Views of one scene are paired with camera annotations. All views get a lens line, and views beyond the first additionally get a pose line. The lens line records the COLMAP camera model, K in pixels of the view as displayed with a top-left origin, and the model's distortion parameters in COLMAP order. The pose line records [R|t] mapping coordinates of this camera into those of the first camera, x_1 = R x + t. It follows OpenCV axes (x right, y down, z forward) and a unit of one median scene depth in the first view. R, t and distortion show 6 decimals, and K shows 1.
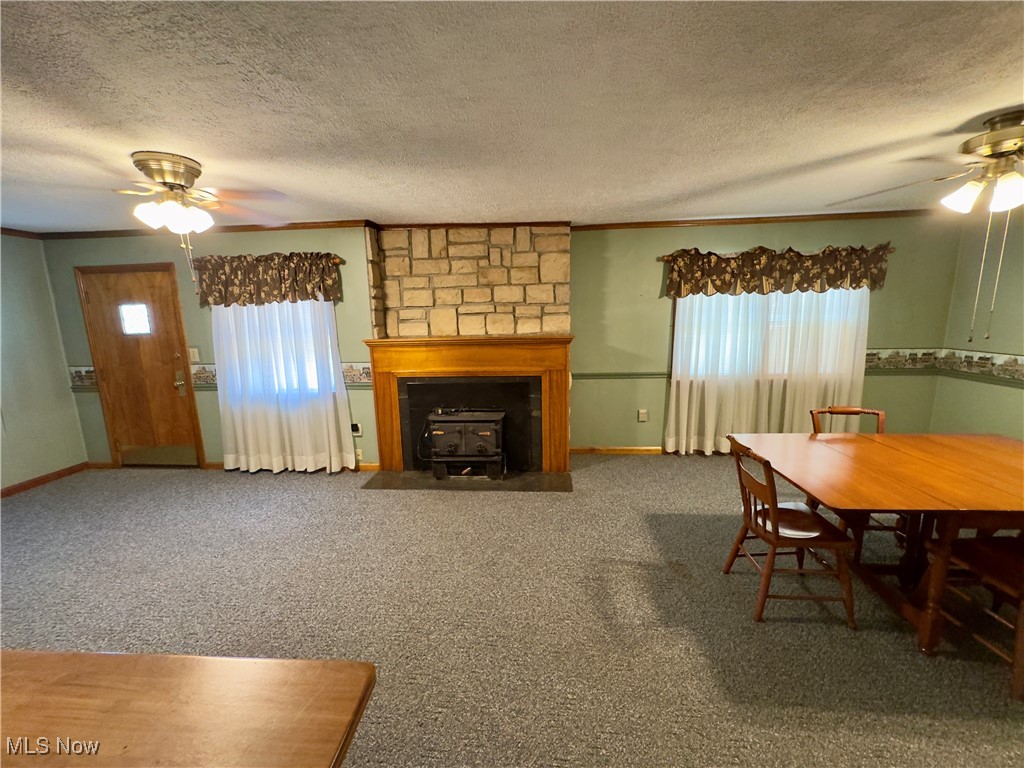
lens RADIAL K [[412.2, 0, 512.0], [0, 412.2, 384.0], [0, 0, 1]] dist [0.000402, 0.000056]
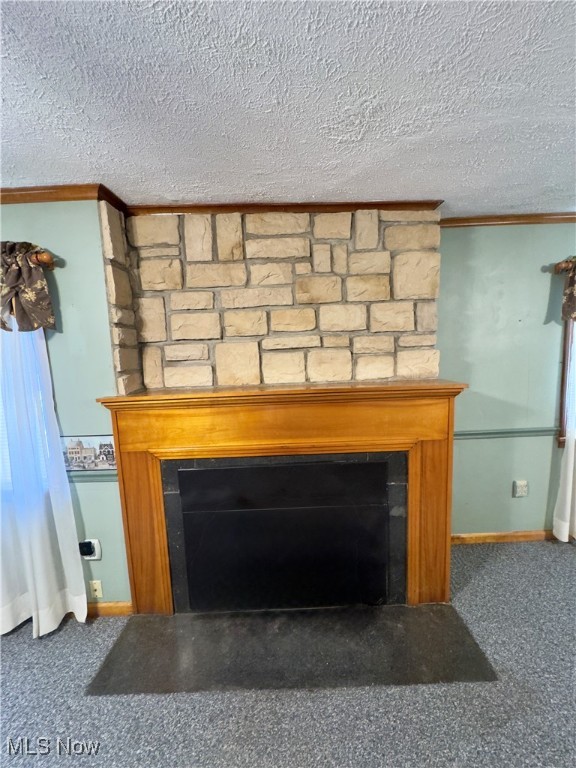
lens RADIAL K [[309.2, 0, 288.0], [0, 309.2, 384.0], [0, 0, 1]] dist [0.000402, 0.000056]
pose [[0.996423, -0.024473, 0.080887, -0.132563], [0.029444, 0.997713, -0.060839, -0.091559], [-0.079213, 0.063003, 0.994865, 0.546367]]
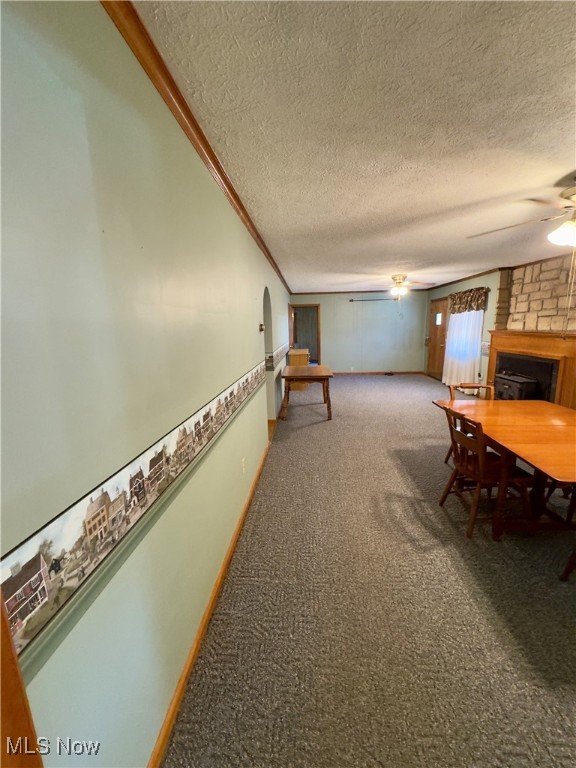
lens RADIAL K [[309.2, 0, 288.0], [0, 309.2, 384.0], [0, 0, 1]] dist [0.000402, 0.000056]
pose [[0.014777, 0.208306, -0.977952, 1.093093], [-0.144858, 0.968186, 0.204037, -0.021575], [0.989342, 0.138650, 0.044482, 0.031158]]
